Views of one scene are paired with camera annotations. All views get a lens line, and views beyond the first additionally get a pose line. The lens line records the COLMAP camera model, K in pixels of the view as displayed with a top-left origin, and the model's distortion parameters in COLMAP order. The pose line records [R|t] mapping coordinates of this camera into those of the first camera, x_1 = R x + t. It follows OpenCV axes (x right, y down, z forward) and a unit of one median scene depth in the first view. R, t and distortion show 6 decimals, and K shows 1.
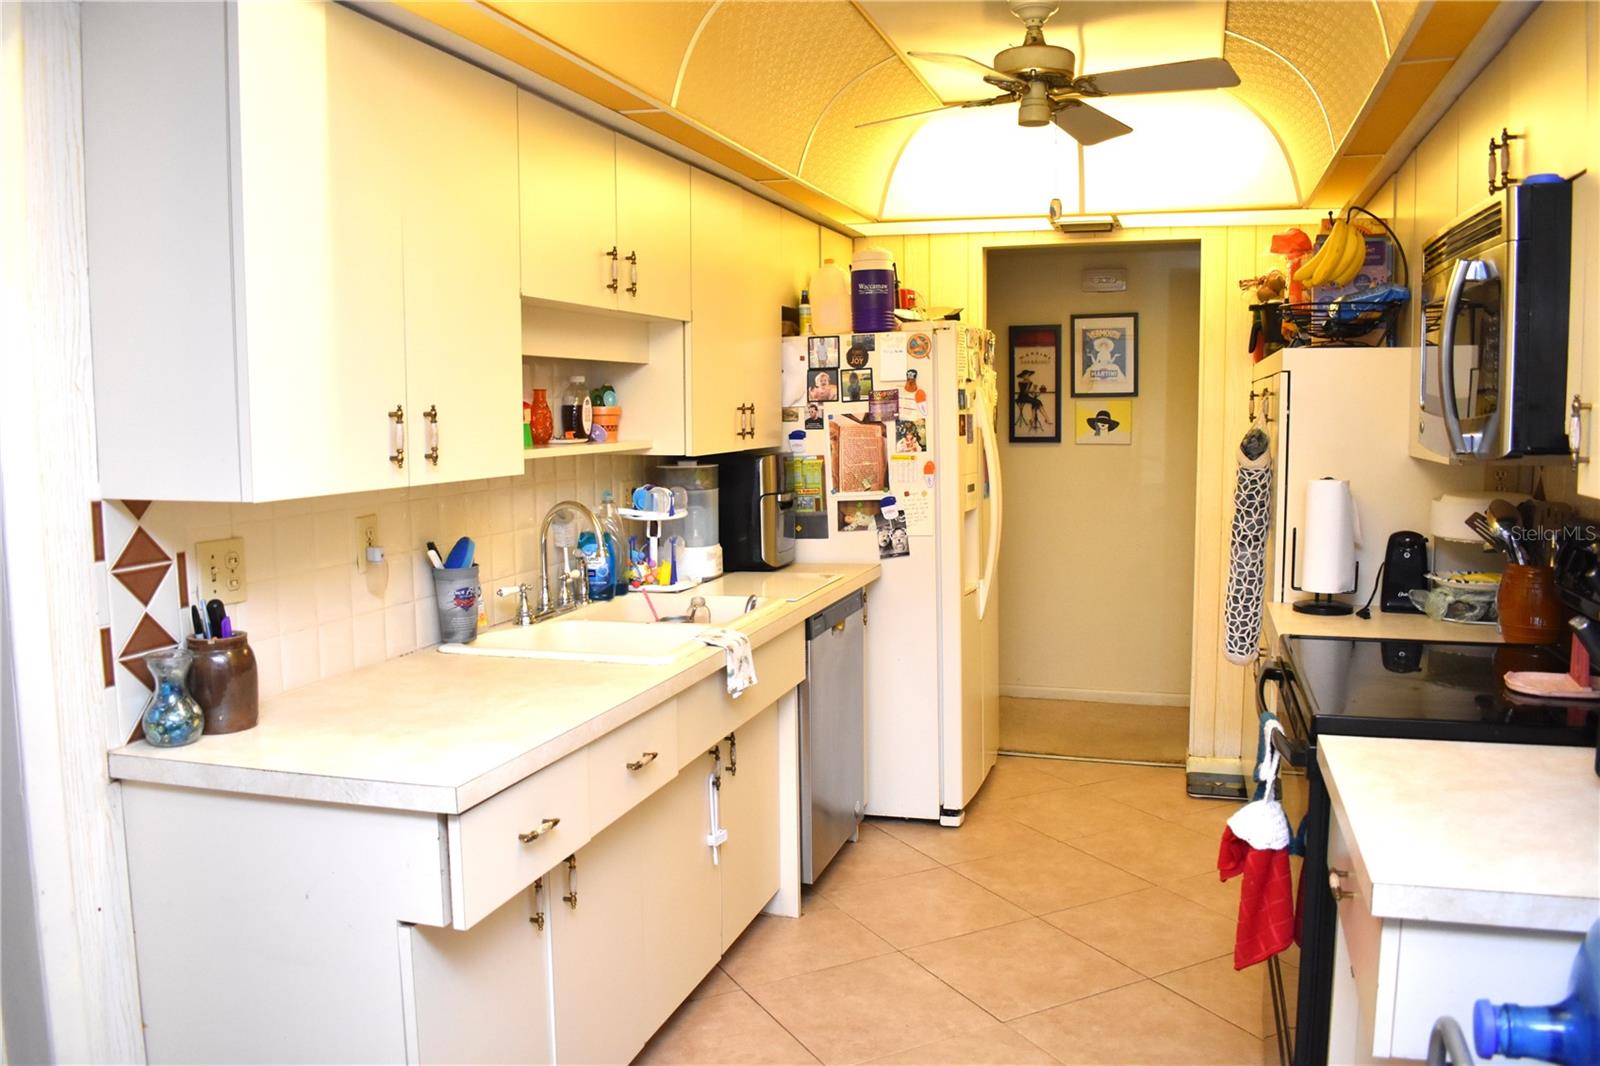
lens RADIAL K [[1270.6, 0, 794.6], [0, 1270.6, 530.5], [0, 0, 1]] dist [-0.083148, -0.000101]
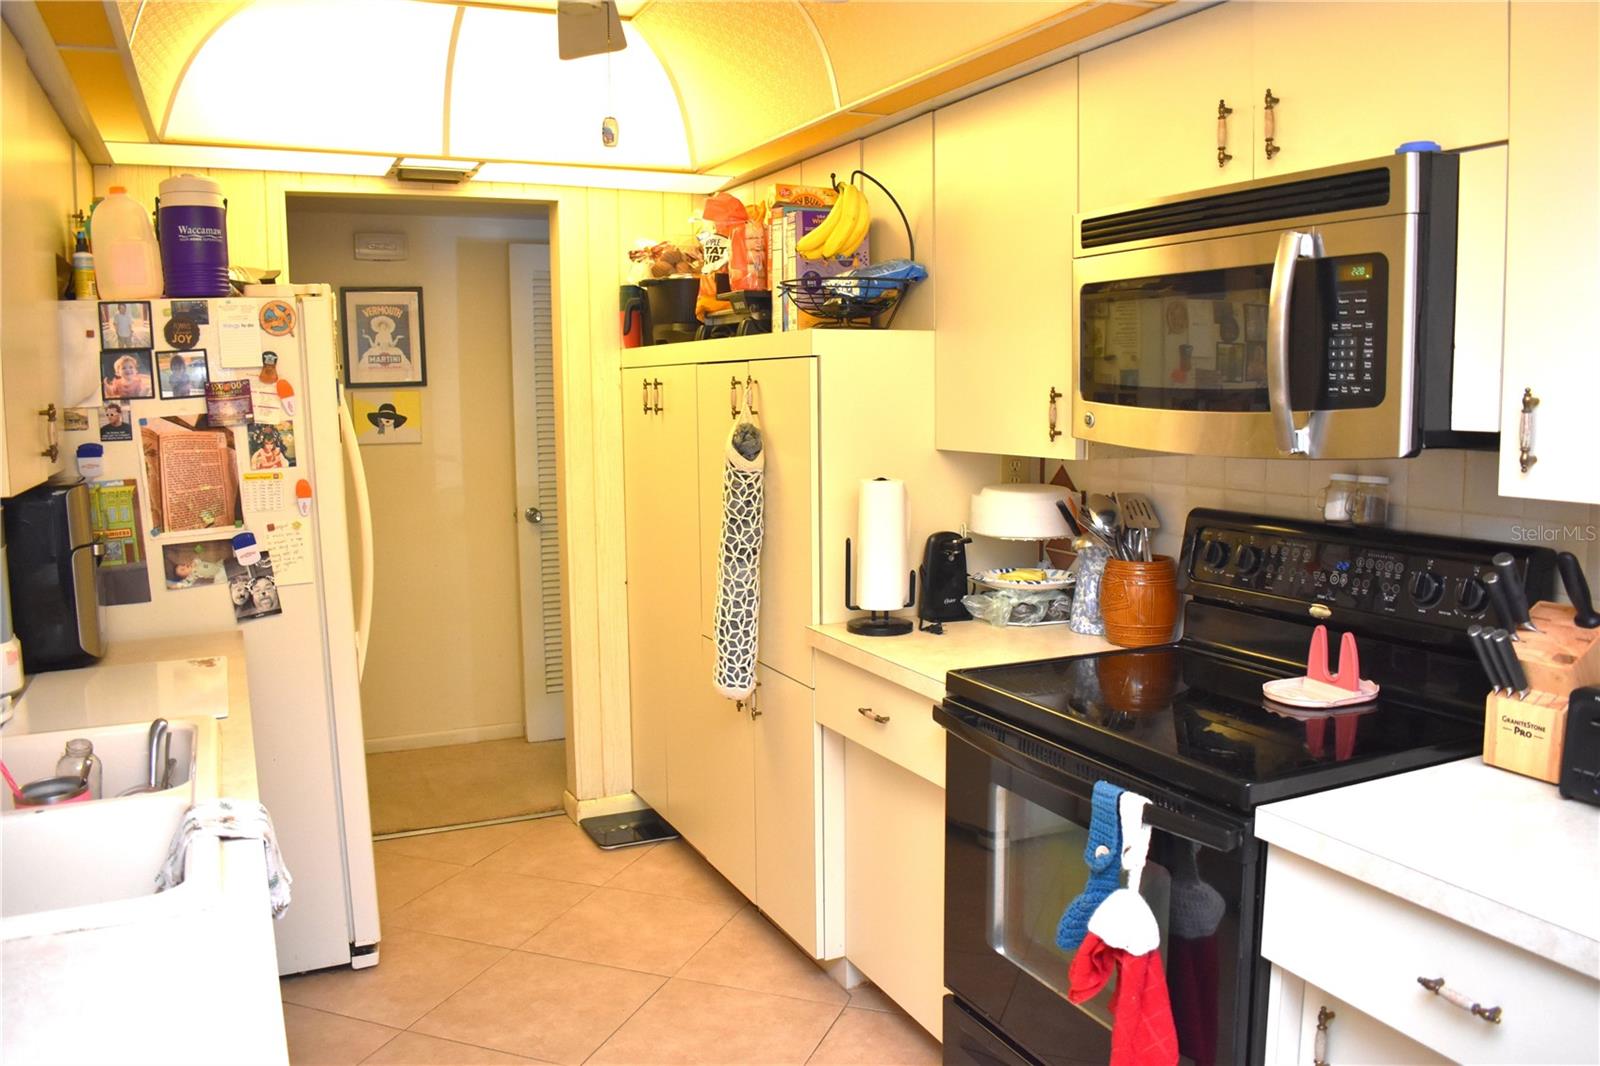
lens RADIAL K [[1270.6, 0, 803.8], [0, 1270.6, 538.9], [0, 0, 1]] dist [-0.083148, -0.000101]
pose [[0.740644, -0.081543, 0.666931, -0.156245], [0.070578, 0.996559, 0.043467, -0.031584], [-0.668181, 0.014877, 0.743850, 0.280562]]
